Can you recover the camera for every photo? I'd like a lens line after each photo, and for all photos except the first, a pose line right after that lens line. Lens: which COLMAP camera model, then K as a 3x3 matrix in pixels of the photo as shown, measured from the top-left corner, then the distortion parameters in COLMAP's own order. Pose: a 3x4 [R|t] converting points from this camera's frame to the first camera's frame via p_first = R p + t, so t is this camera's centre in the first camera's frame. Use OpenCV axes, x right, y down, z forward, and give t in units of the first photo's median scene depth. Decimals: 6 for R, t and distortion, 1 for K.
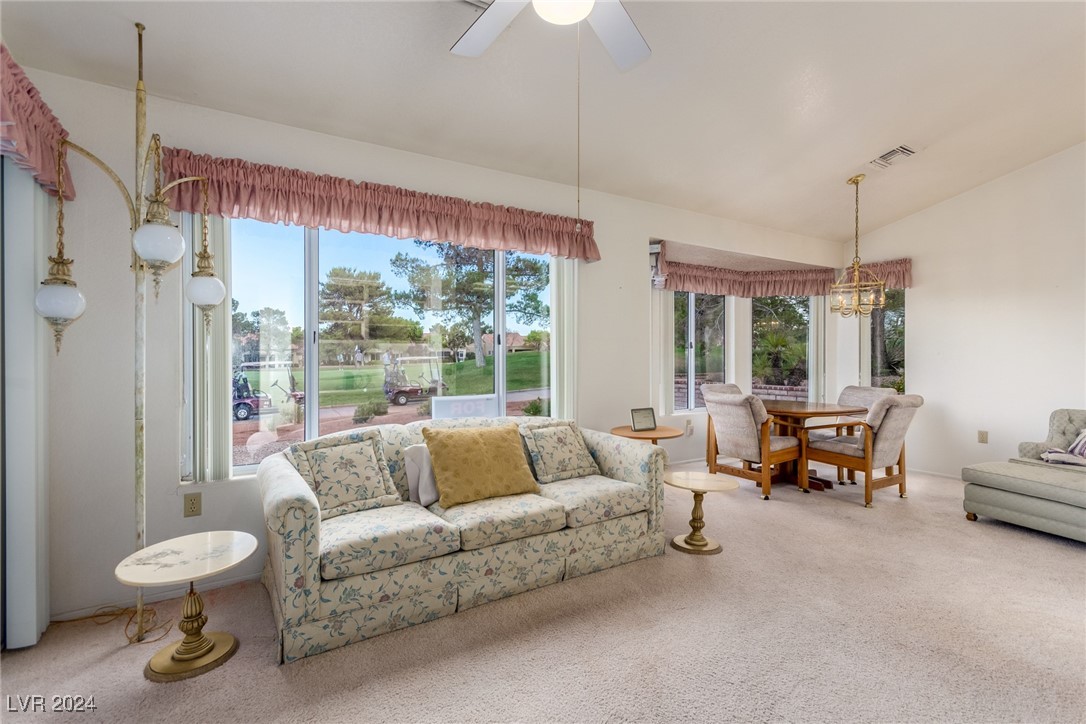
lens RADIAL K [[521.9, 0, 533.8], [0, 521.9, 361.5], [0, 0, 1]] dist [0.003243, 0.001091]
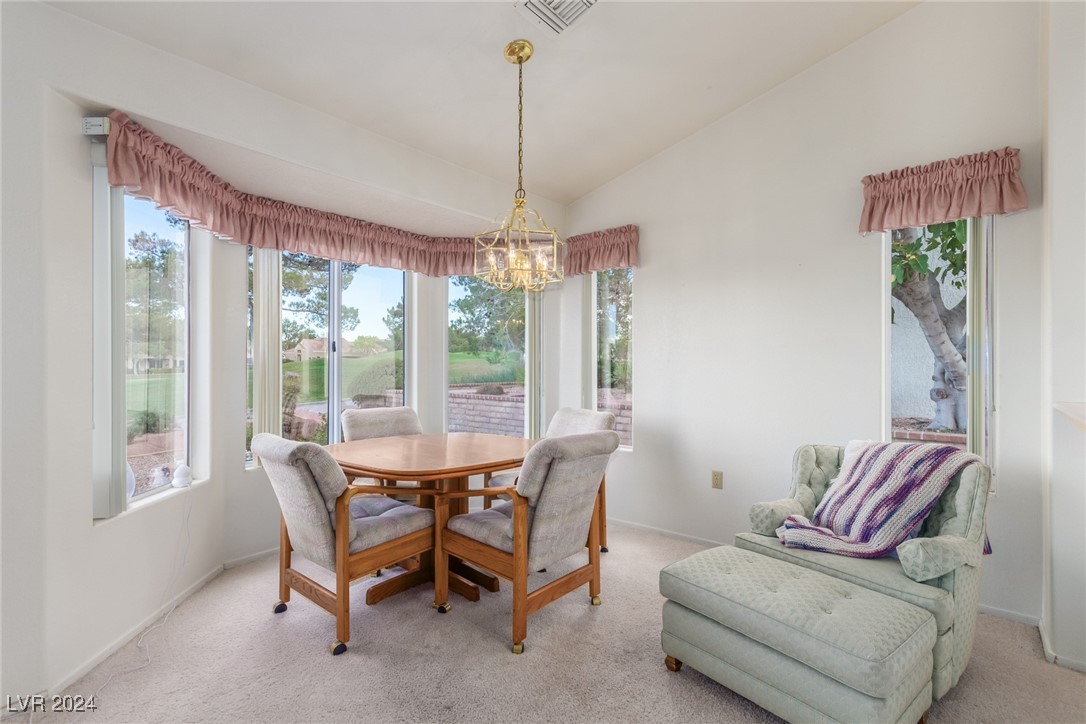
lens RADIAL K [[524.0, 0, 543.5], [0, 524.0, 370.1], [0, 0, 1]] dist [-0.000630, 0.000123]
pose [[0.948548, -0.002886, 0.316621, 0.445833], [0.002327, 0.999995, 0.002144, -0.005352], [-0.316625, -0.001297, 0.948550, 0.438372]]
